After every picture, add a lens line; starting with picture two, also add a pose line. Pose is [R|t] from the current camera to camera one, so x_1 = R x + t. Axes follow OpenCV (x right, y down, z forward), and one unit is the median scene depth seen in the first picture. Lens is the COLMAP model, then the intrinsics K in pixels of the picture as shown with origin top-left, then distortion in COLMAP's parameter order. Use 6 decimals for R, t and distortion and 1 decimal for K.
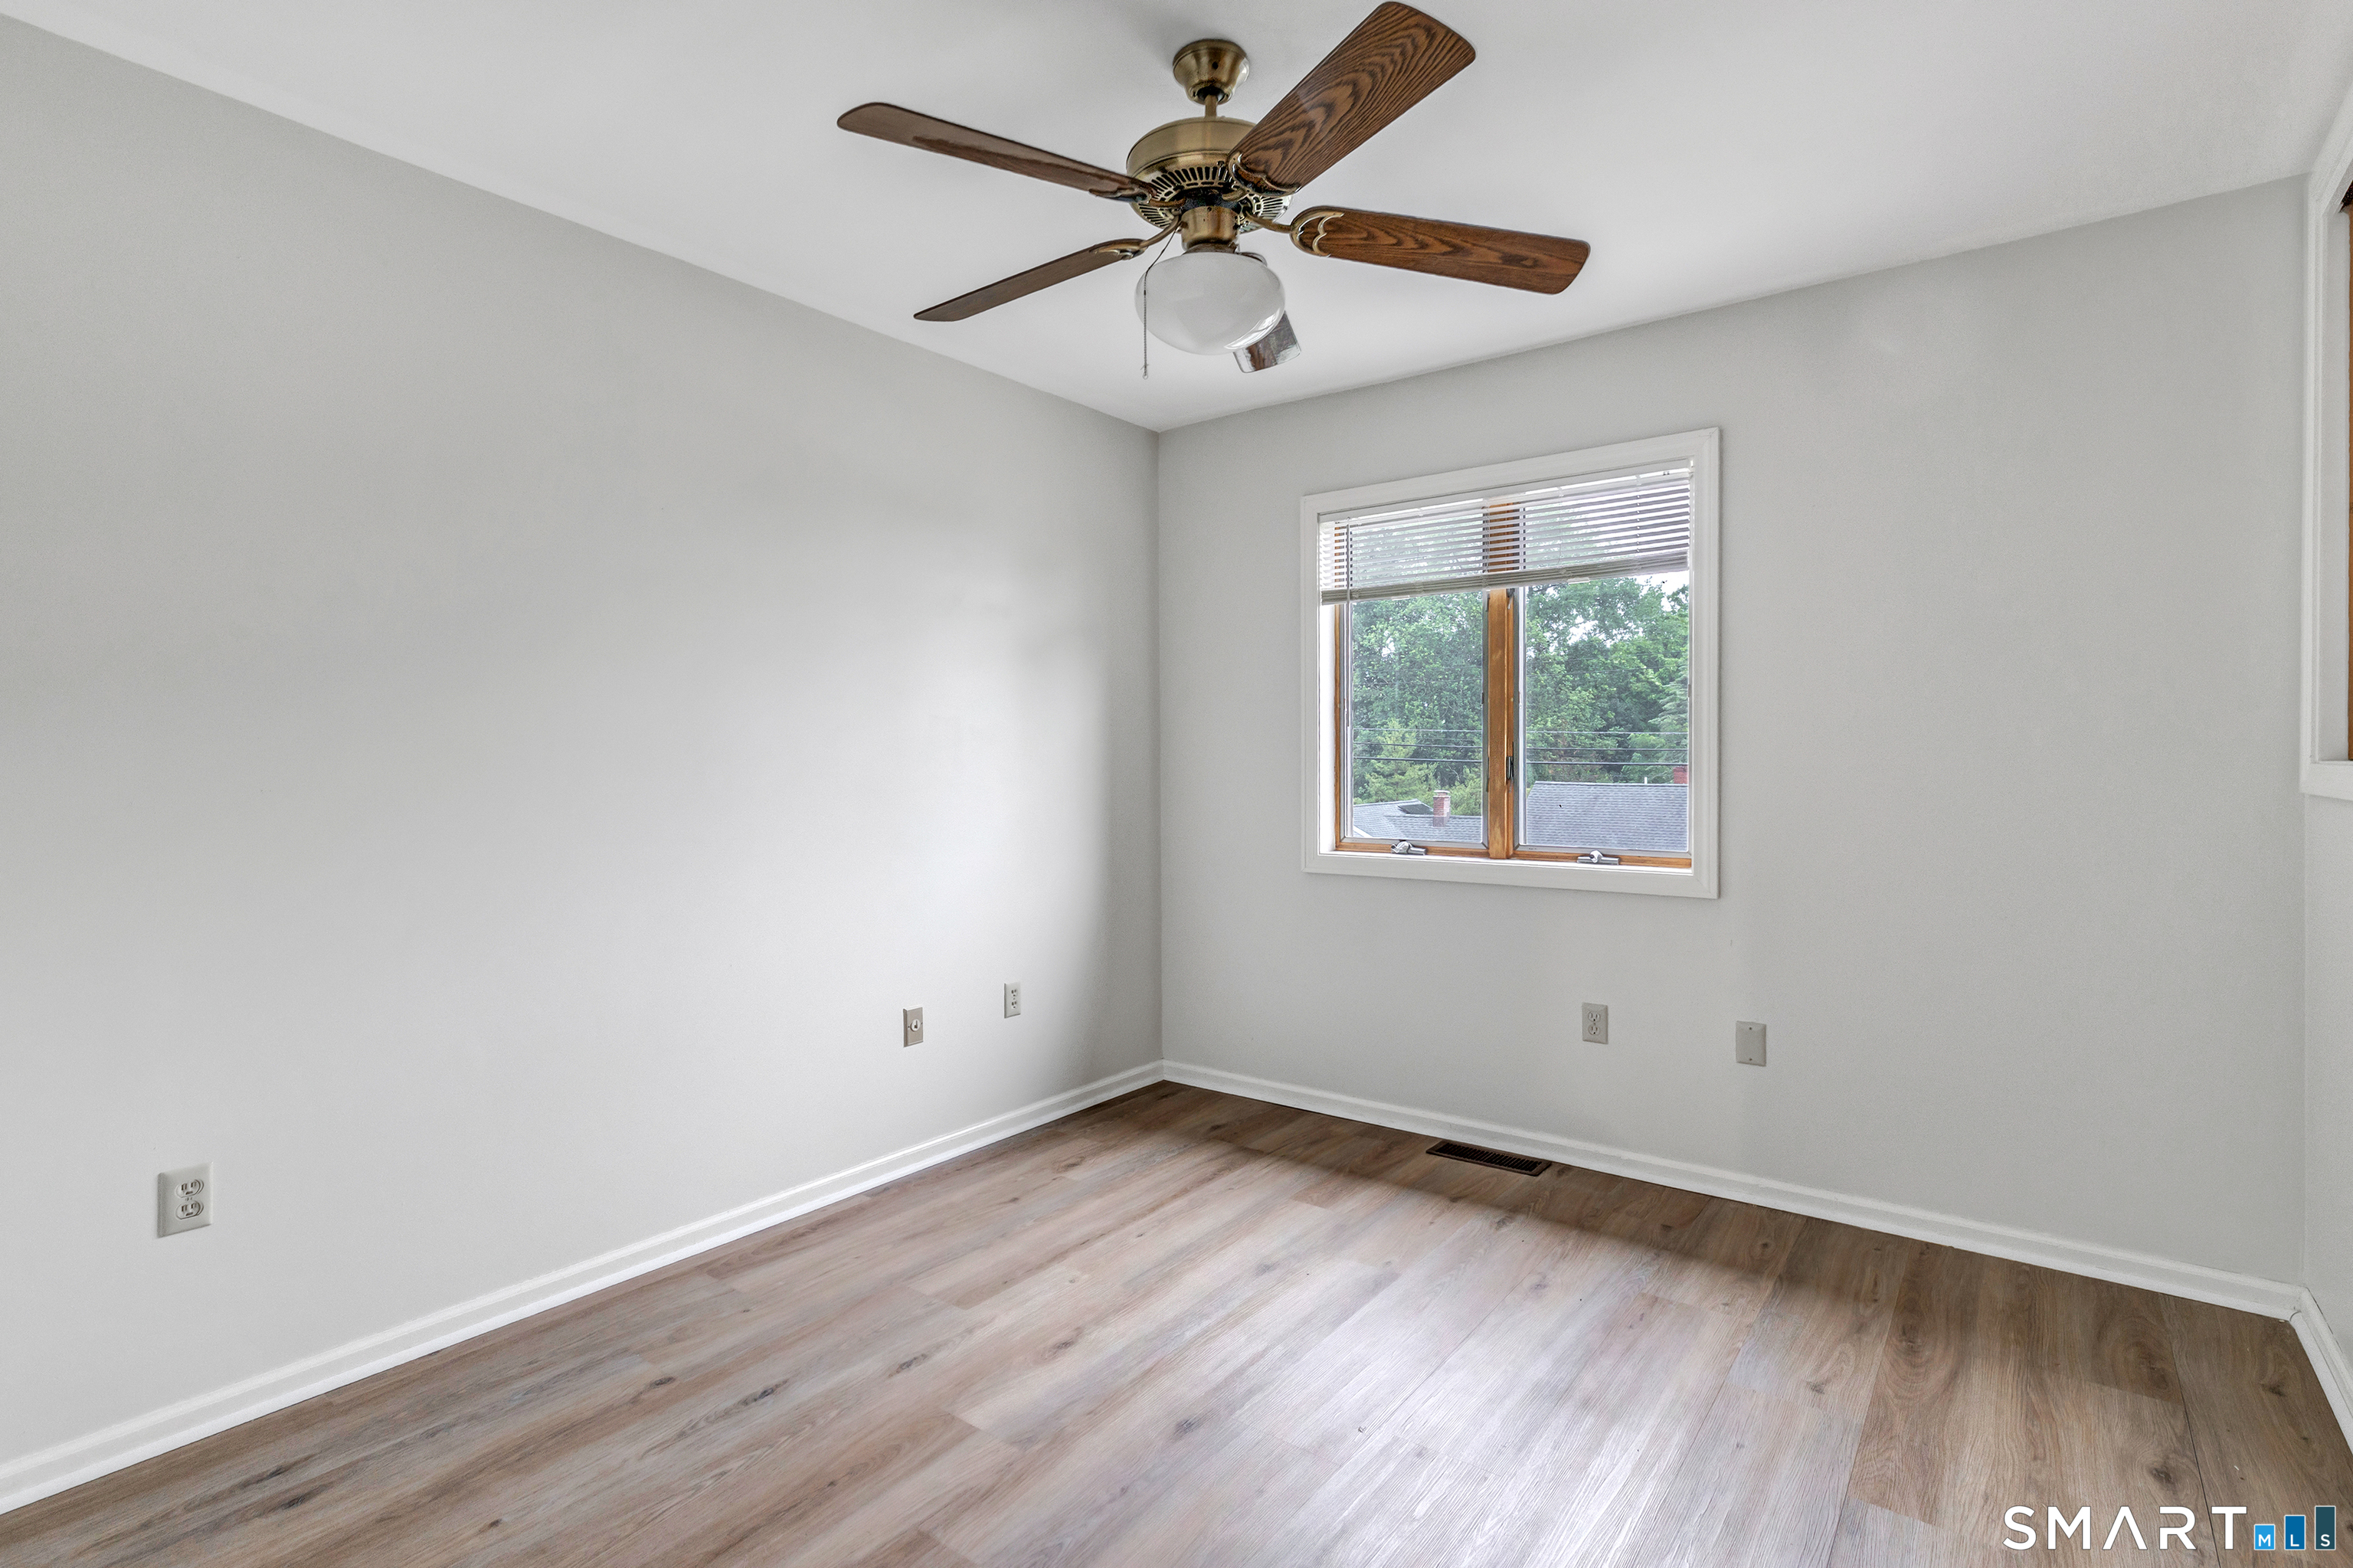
lens RADIAL K [[1080.4, 0, 1165.8], [0, 1080.4, 778.0], [0, 0, 1]] dist [-0.006048, 0.004378]
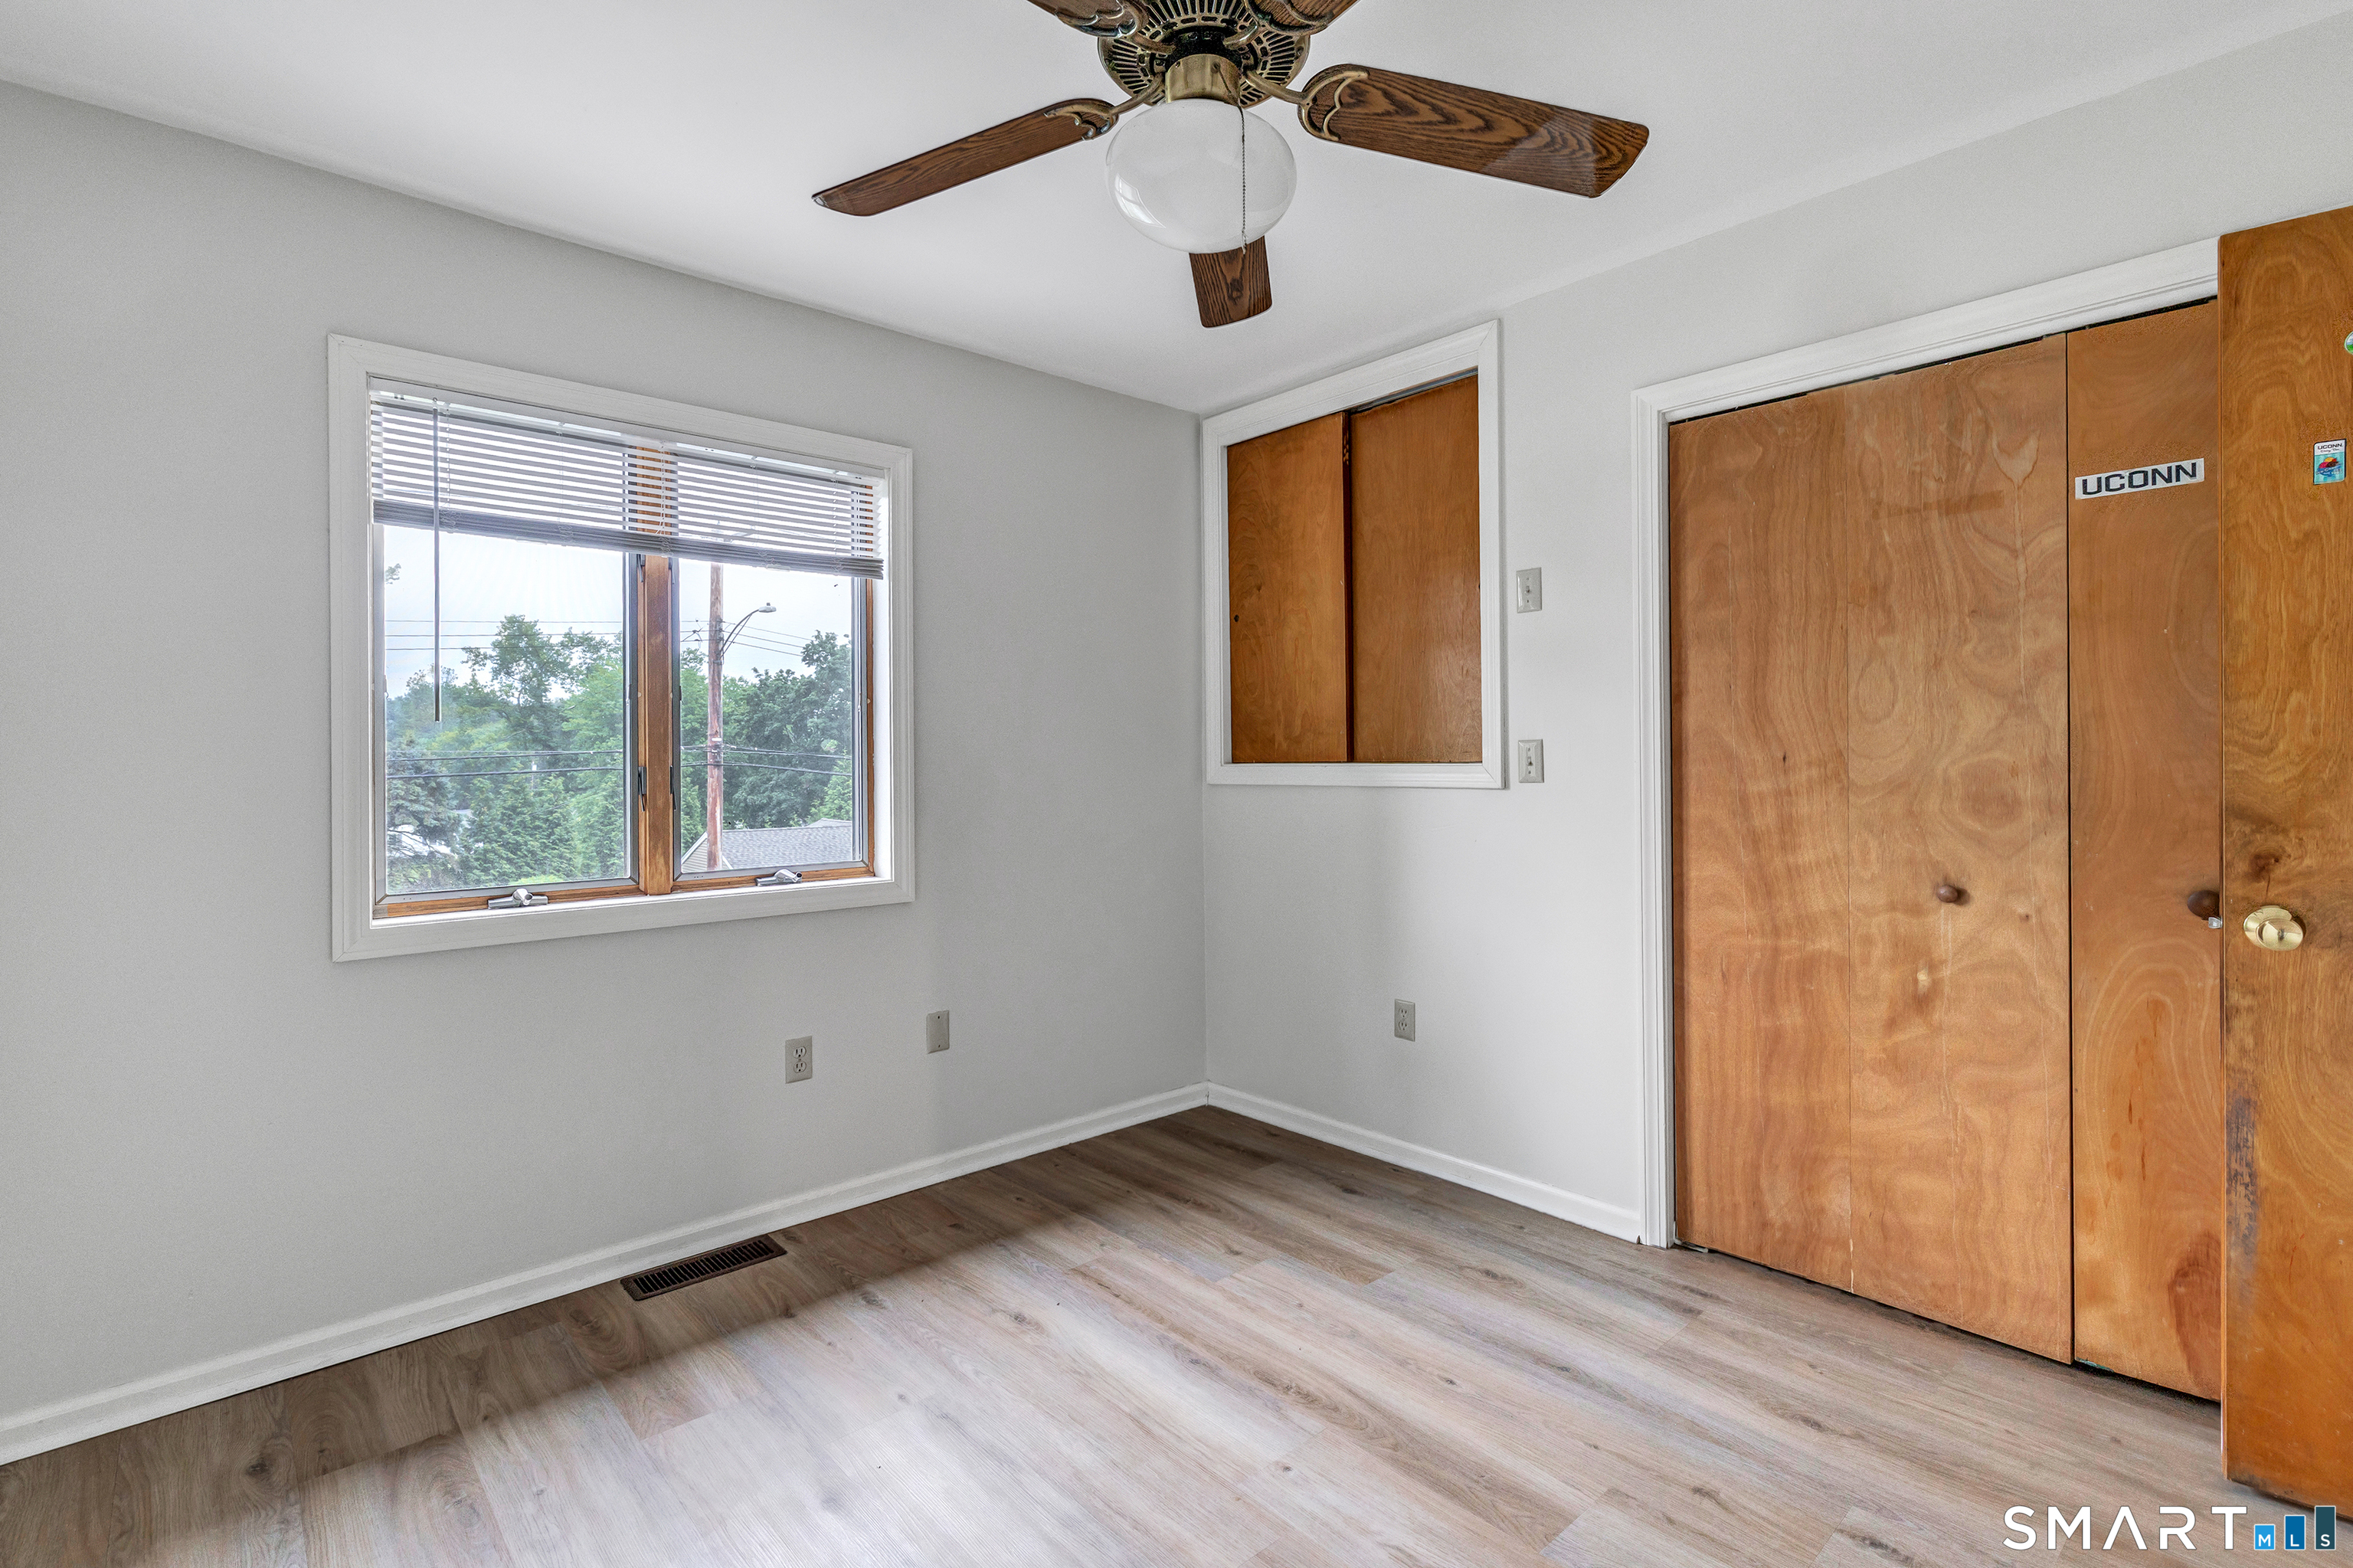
lens RADIAL K [[1080.4, 0, 1166.6], [0, 1080.4, 767.8], [0, 0, 1]] dist [-0.006048, 0.004378]
pose [[0.211035, -0.003448, 0.977472, -0.462939], [0.027996, 0.999605, -0.002518, -0.006969], [-0.977078, 0.027897, 0.211048, 0.549184]]
